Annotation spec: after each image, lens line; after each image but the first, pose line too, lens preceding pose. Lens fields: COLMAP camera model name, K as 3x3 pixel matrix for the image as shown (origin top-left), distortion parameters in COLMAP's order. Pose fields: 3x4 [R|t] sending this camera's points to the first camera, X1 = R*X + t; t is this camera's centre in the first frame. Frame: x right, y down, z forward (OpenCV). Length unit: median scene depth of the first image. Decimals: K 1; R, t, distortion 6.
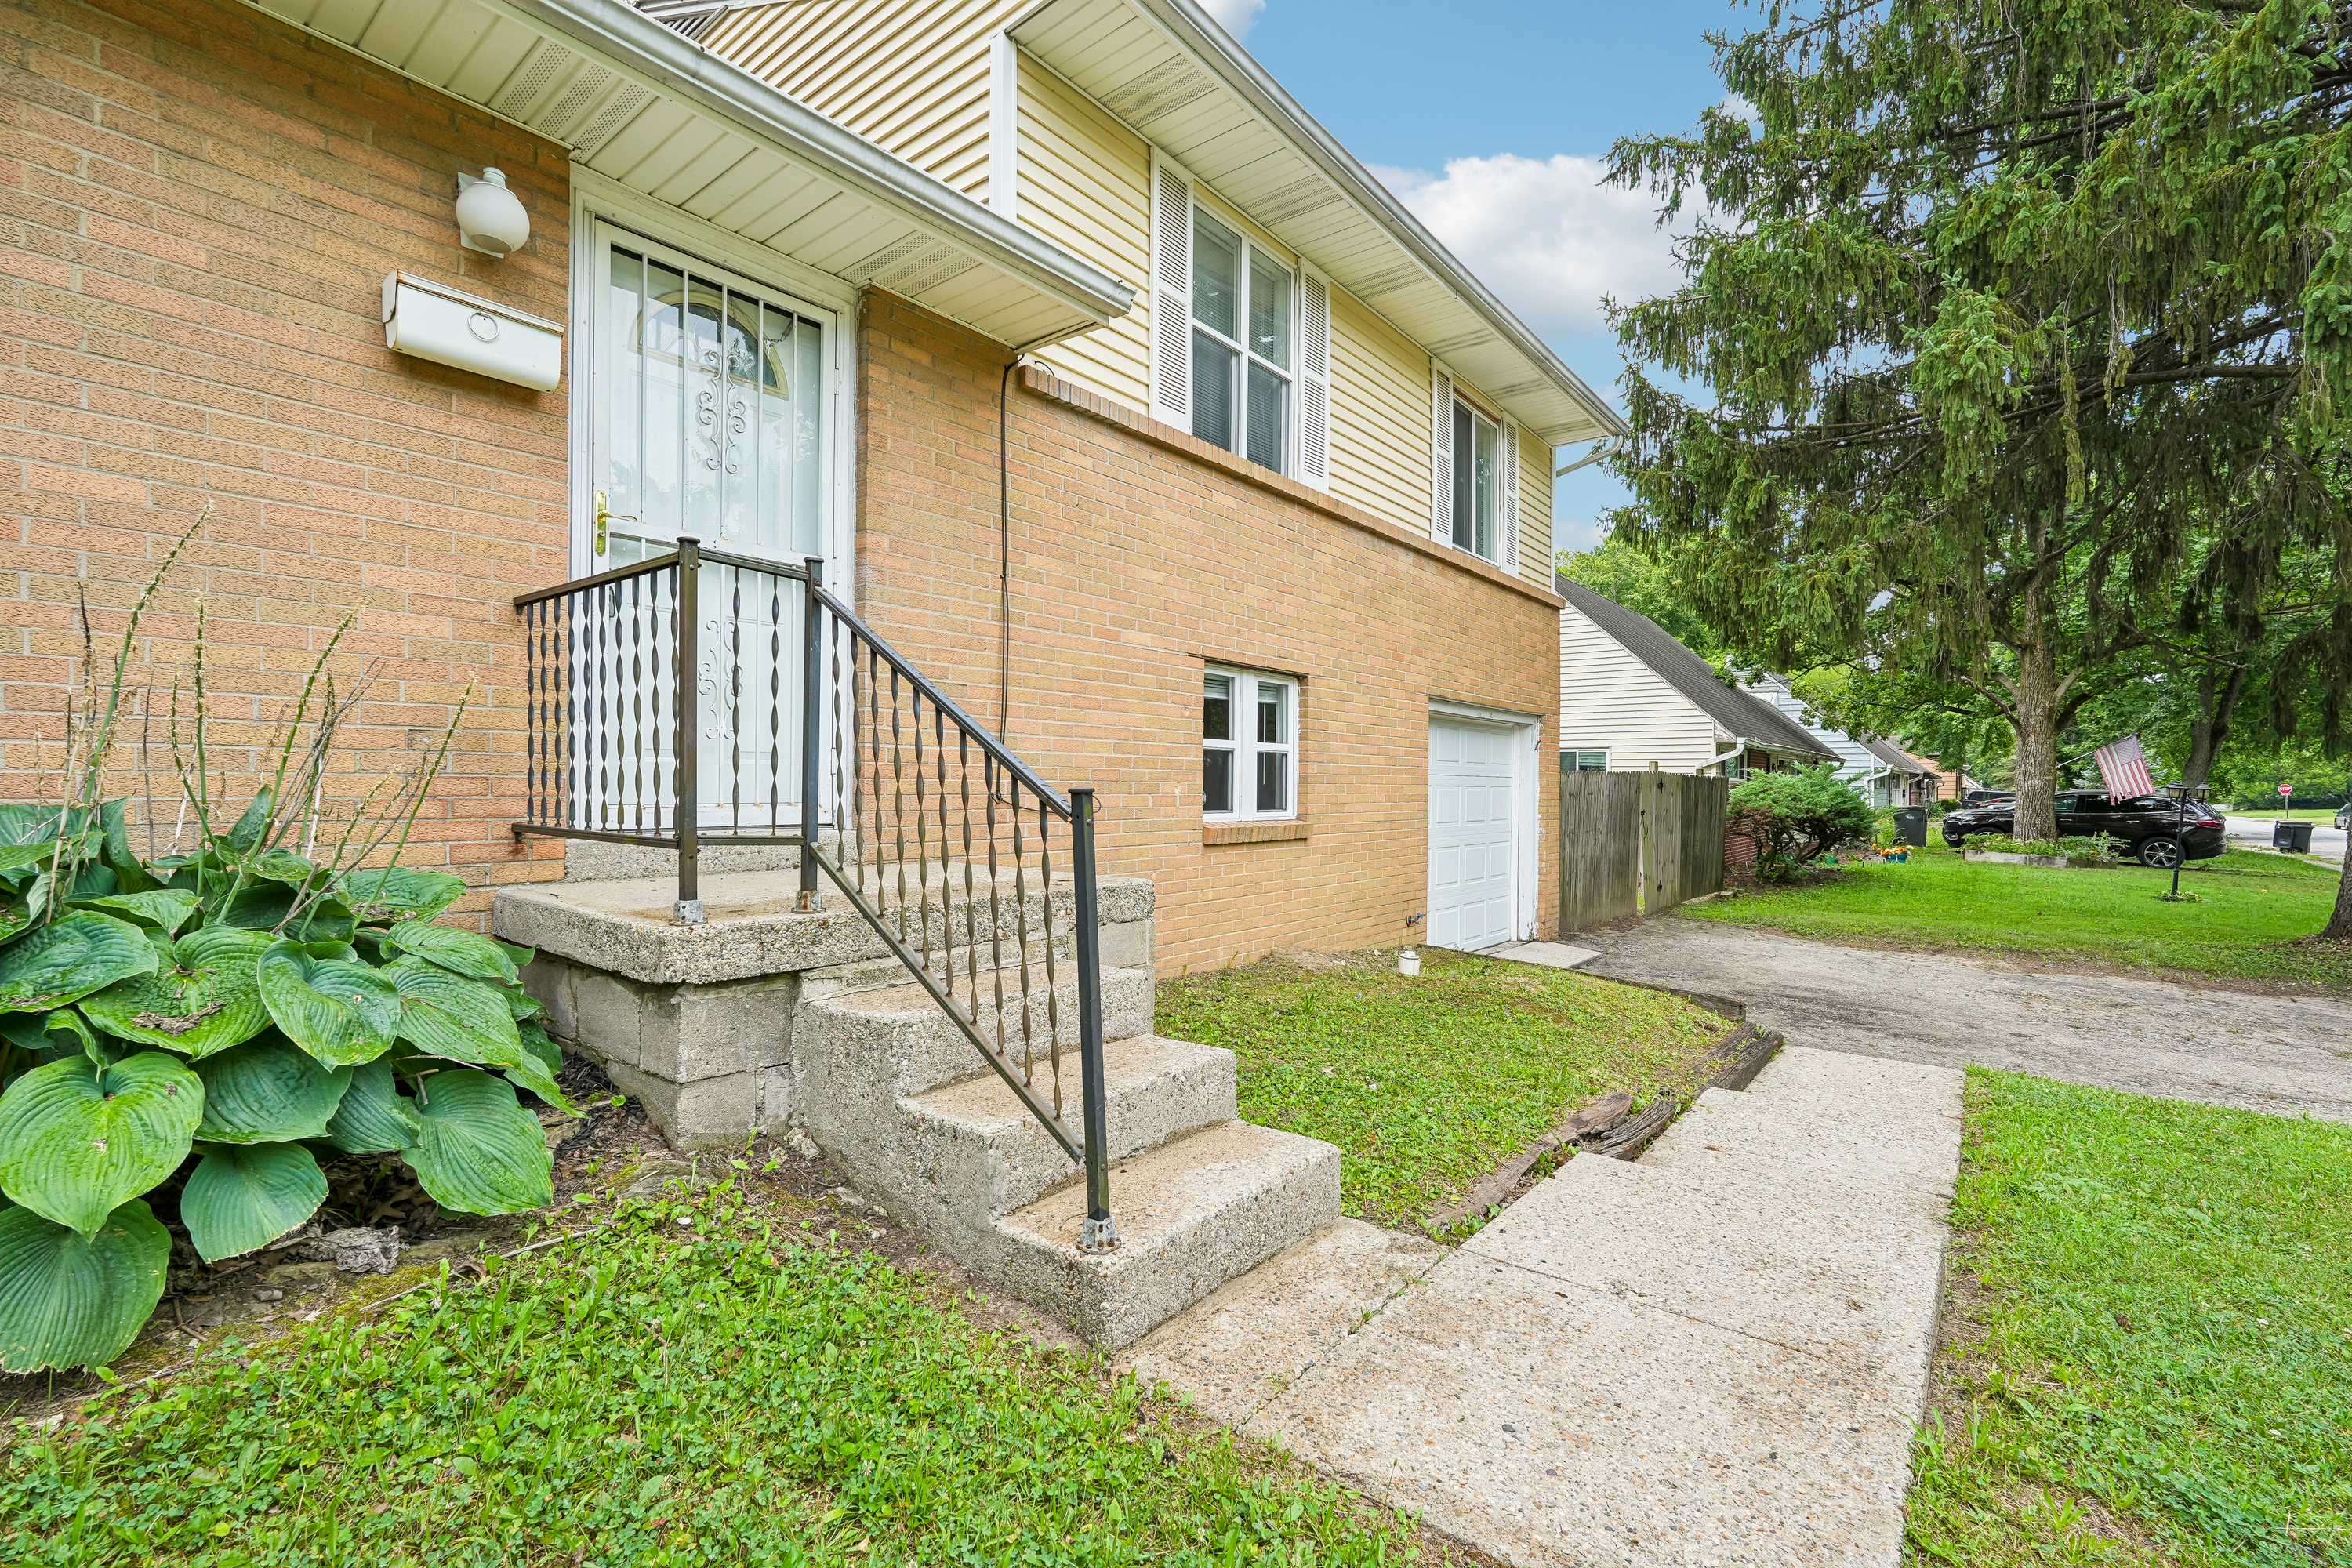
lens RADIAL K [[1035.3, 0, 1189.2], [0, 1035.3, 781.4], [0, 0, 1]] dist [-0.012457, 0.007074]
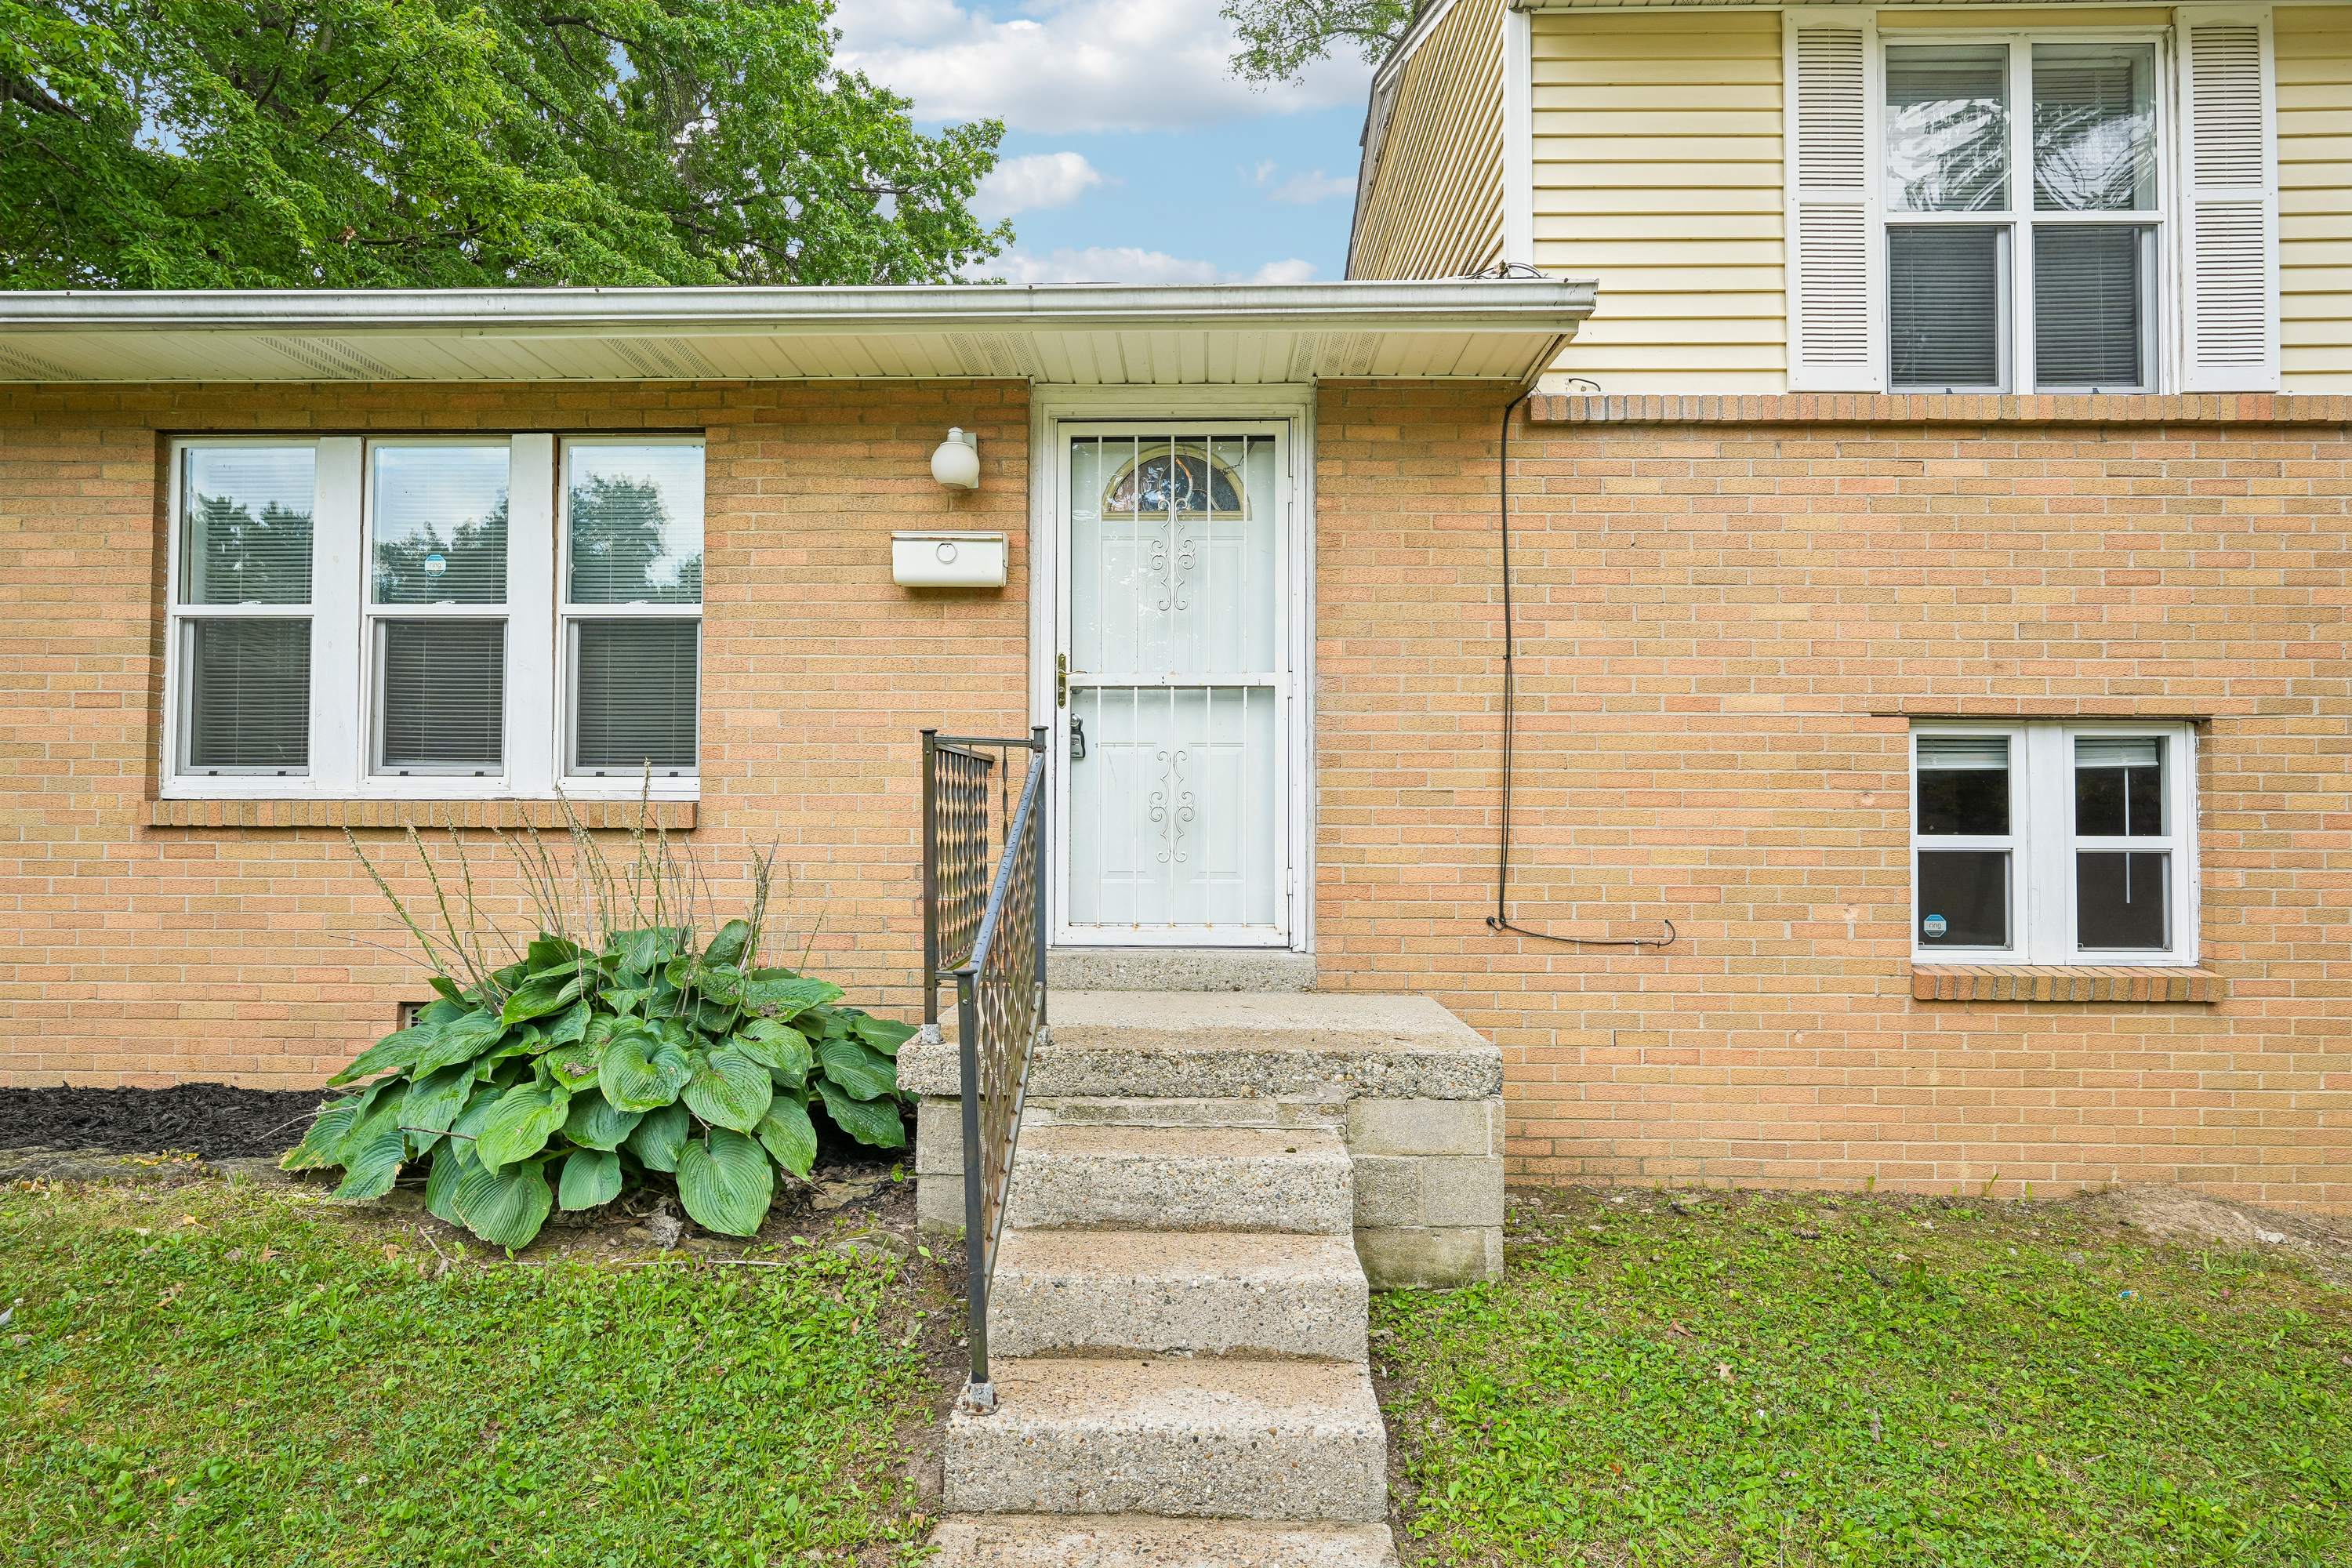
lens RADIAL K [[1320.5, 0, 1159.6], [0, 1320.5, 774.3], [0, 0, 1]] dist [-0.005391, 0.003303]
pose [[0.608061, -0.034598, -0.793136, 0.450943], [0.002773, 0.999136, -0.041458, -0.055608], [0.793886, 0.023010, 0.607631, 0.125425]]
